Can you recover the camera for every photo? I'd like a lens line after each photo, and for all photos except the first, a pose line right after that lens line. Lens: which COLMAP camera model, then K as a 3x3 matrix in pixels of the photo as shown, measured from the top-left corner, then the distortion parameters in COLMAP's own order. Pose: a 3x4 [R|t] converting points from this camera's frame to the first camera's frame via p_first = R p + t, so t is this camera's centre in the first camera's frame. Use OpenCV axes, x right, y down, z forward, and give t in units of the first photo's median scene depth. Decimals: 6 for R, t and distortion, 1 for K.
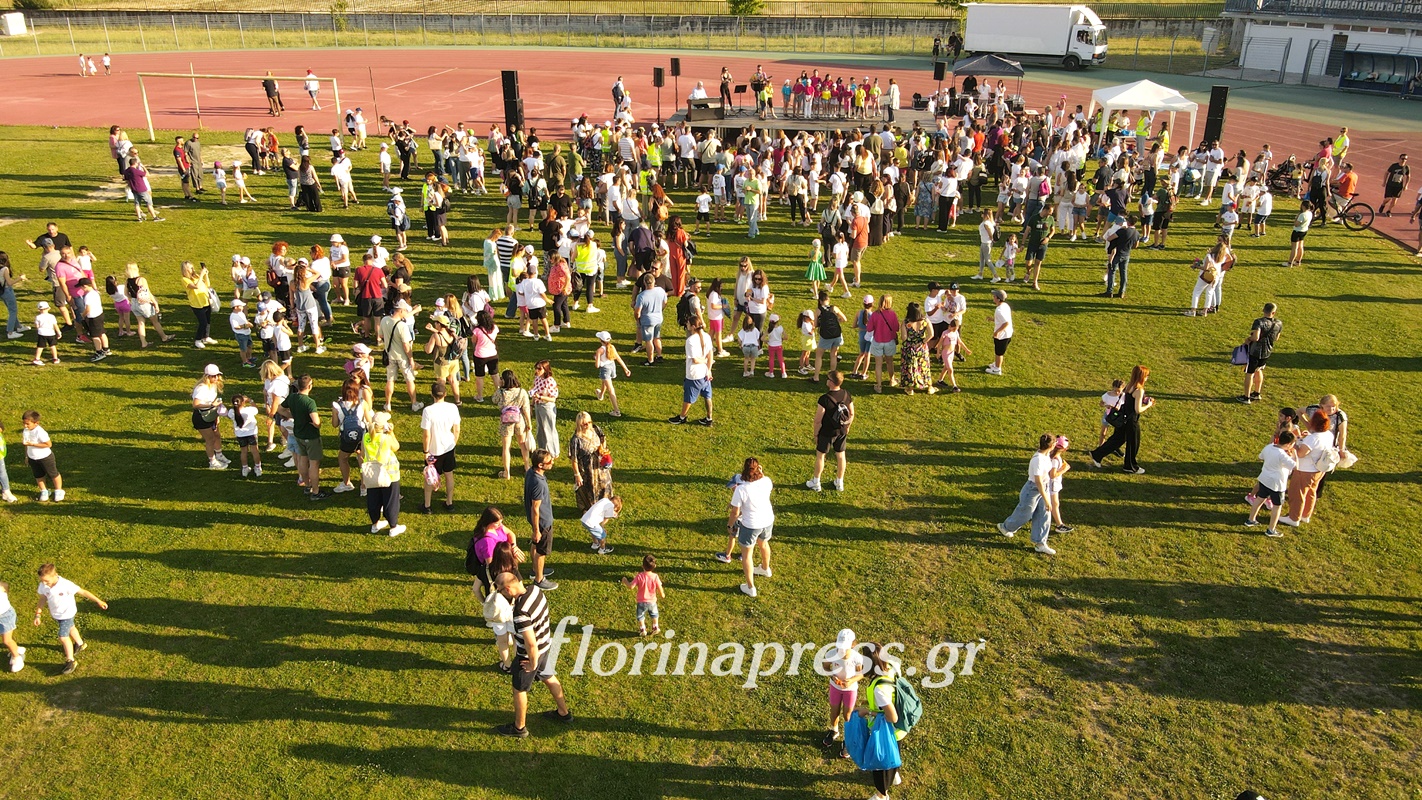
lens RADIAL K [[1048.6, 0, 715.4], [0, 1048.6, 404.4], [0, 0, 1]] dist [0.006965, 0.009516]
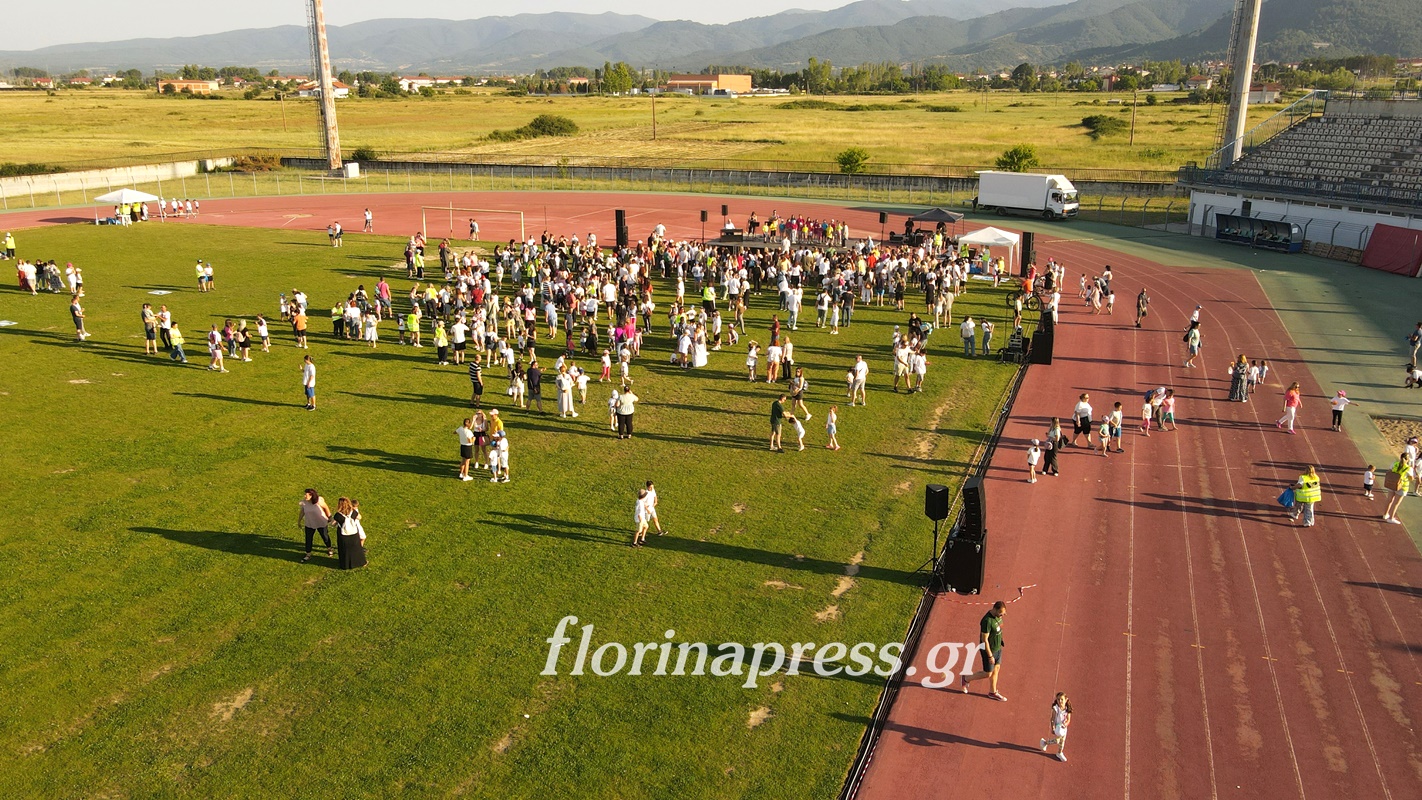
lens RADIAL K [[1048.6, 0, 722.2], [0, 1048.6, 394.8], [0, 0, 1]] dist [0.006965, 0.009516]
pose [[0.976491, 0.063937, -0.205858, 0.366357], [-0.090636, 0.988260, -0.122993, 0.188264], [0.195577, 0.138759, 0.970822, -0.632701]]
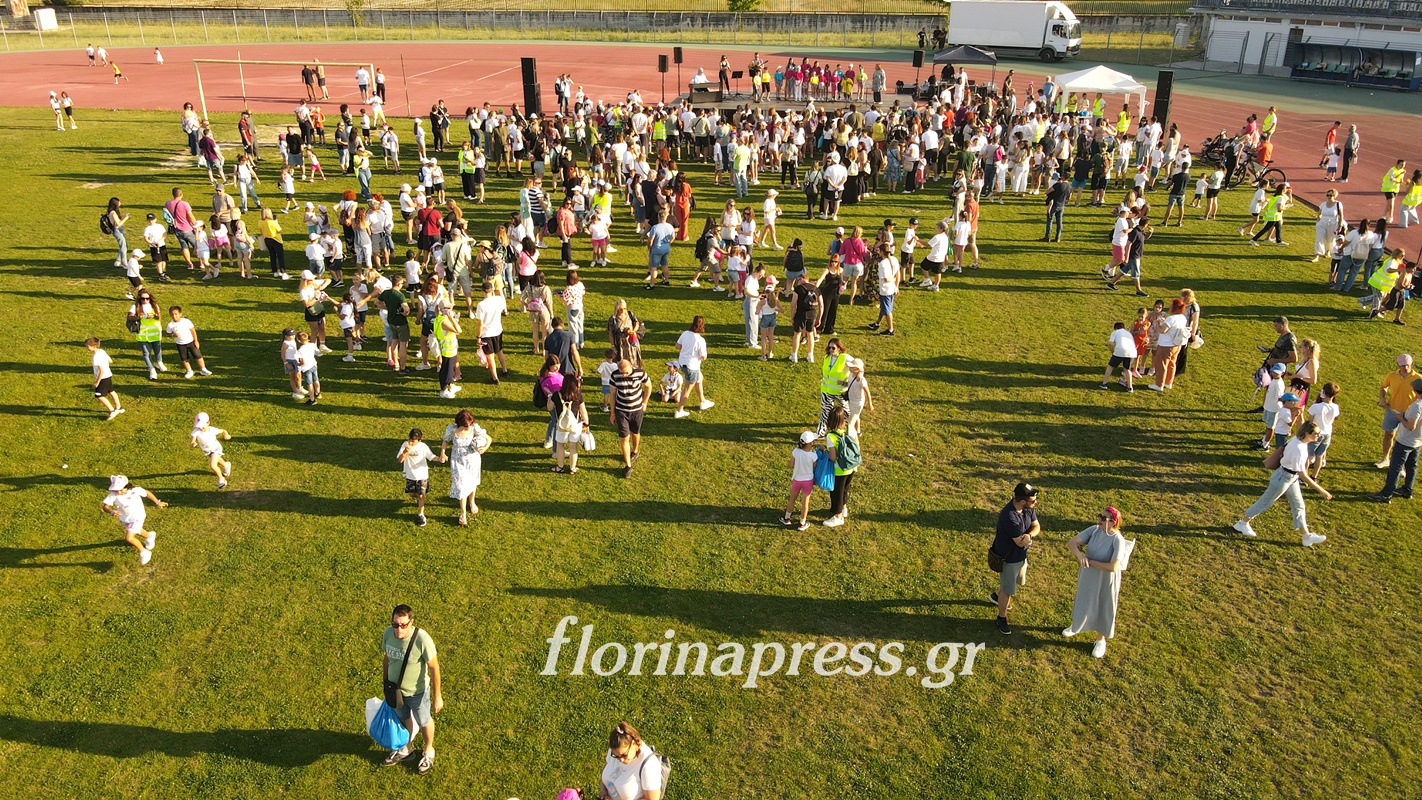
lens RADIAL K [[1048.6, 0, 715.7], [0, 1048.6, 401.2], [0, 0, 1]] dist [0.006965, 0.009516]
pose [[1.000000, 0.000132, 0.000985, 0.000256], [-0.000129, 0.999996, -0.002746, 0.050849], [-0.000985, 0.002746, 0.999996, -0.114271]]
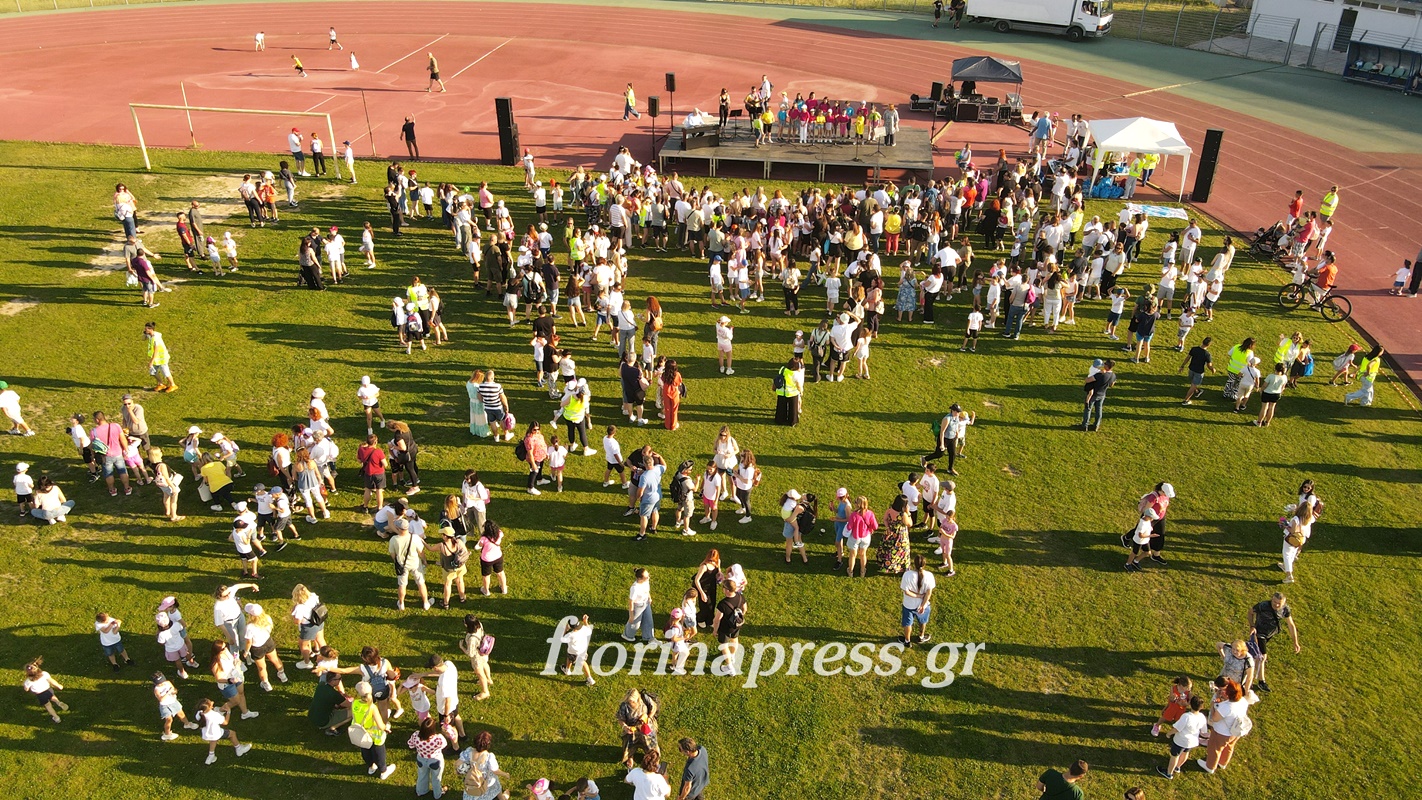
lens RADIAL K [[1048.6, 0, 715.0], [0, 1048.6, 403.1], [0, 0, 1]] dist [0.006965, 0.009516]
pose [[0.999998, 0.001603, 0.001137, 0.003943], [-0.001722, 0.993484, 0.113960, -0.156556], [-0.000947, -0.113962, 0.993485, -0.022521]]
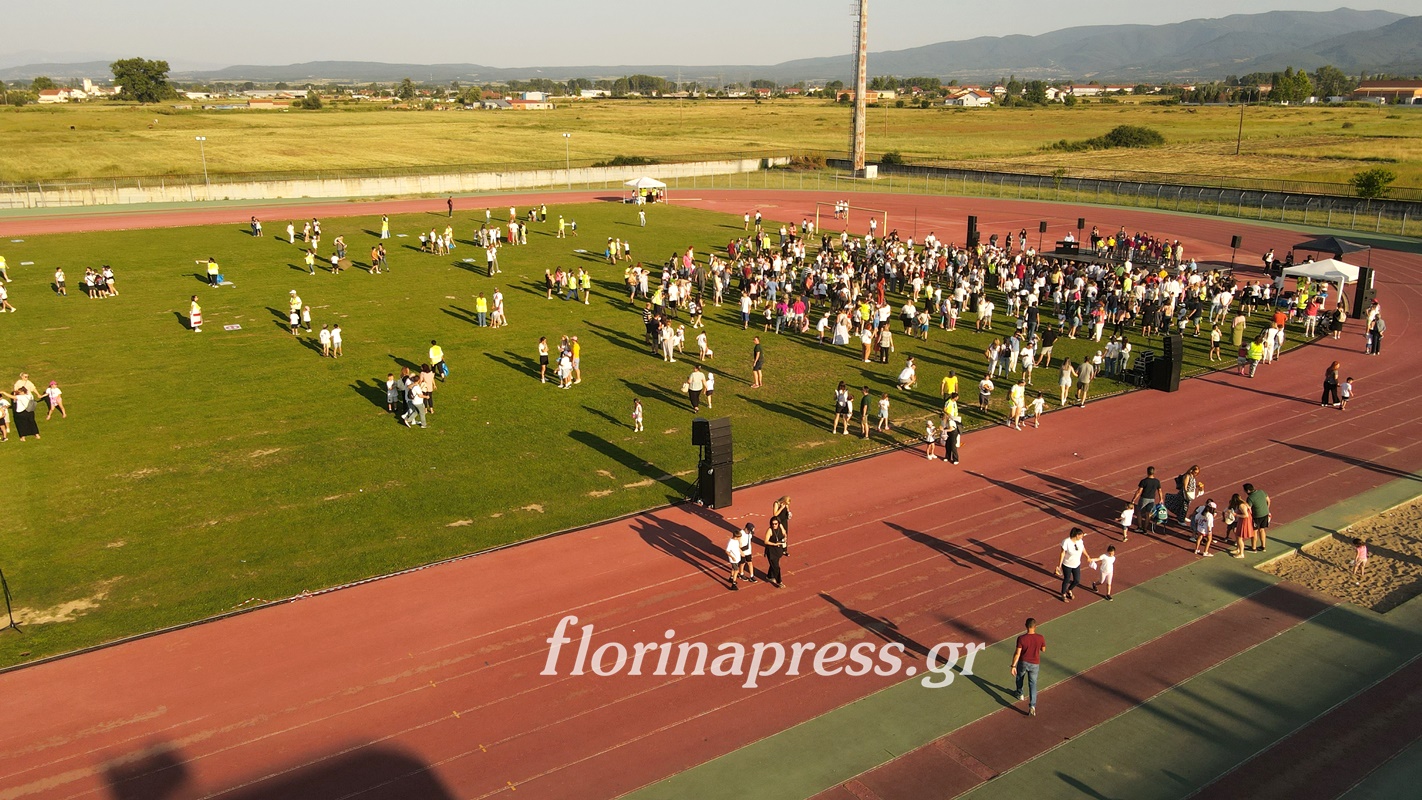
lens RADIAL K [[1048.6, 0, 711.5], [0, 1048.6, 400.8], [0, 0, 1]] dist [0.006965, 0.009516]
pose [[0.670414, 0.212284, -0.710972, 0.932666], [-0.305223, 0.952274, -0.003479, 0.141472], [0.676302, 0.219338, 0.703212, -0.553575]]
